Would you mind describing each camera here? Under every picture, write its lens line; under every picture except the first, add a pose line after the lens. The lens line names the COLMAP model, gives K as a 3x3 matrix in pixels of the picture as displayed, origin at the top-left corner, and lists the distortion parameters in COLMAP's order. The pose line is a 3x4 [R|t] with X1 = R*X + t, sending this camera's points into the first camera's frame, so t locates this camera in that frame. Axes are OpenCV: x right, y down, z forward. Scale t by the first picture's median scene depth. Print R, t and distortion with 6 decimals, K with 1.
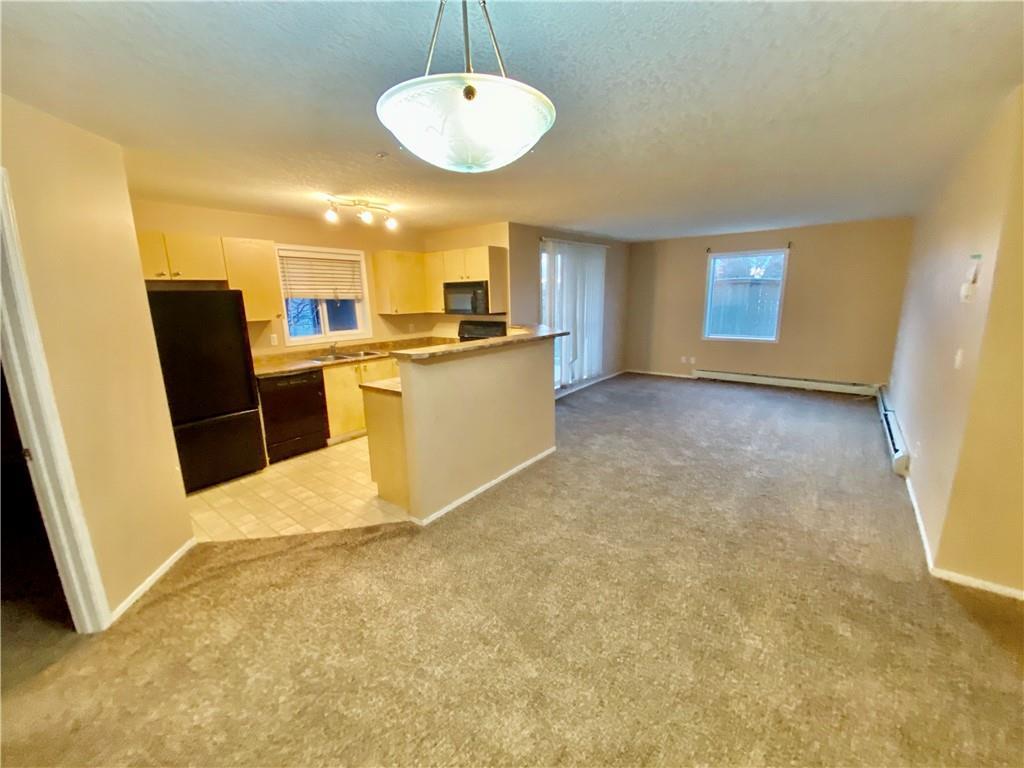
lens RADIAL K [[419.7, 0, 512.0], [0, 419.7, 384.0], [0, 0, 1]] dist [0.016280, -0.017222]
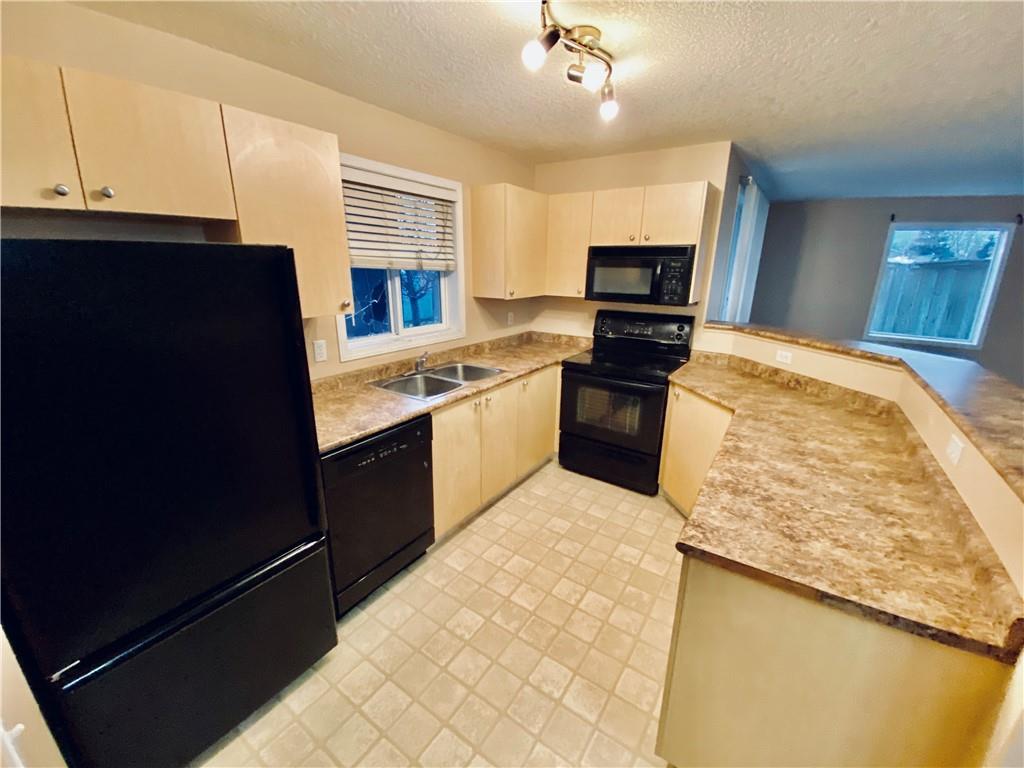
lens RADIAL K [[411.3, 0, 508.3], [0, 411.3, 391.2], [0, 0, 1]] dist [0.000980, -0.015939]
pose [[0.997766, 0.011574, 0.065797, -0.327695], [-0.017366, 0.995956, 0.088145, -0.091196], [-0.064511, -0.089091, 0.993932, 0.432557]]
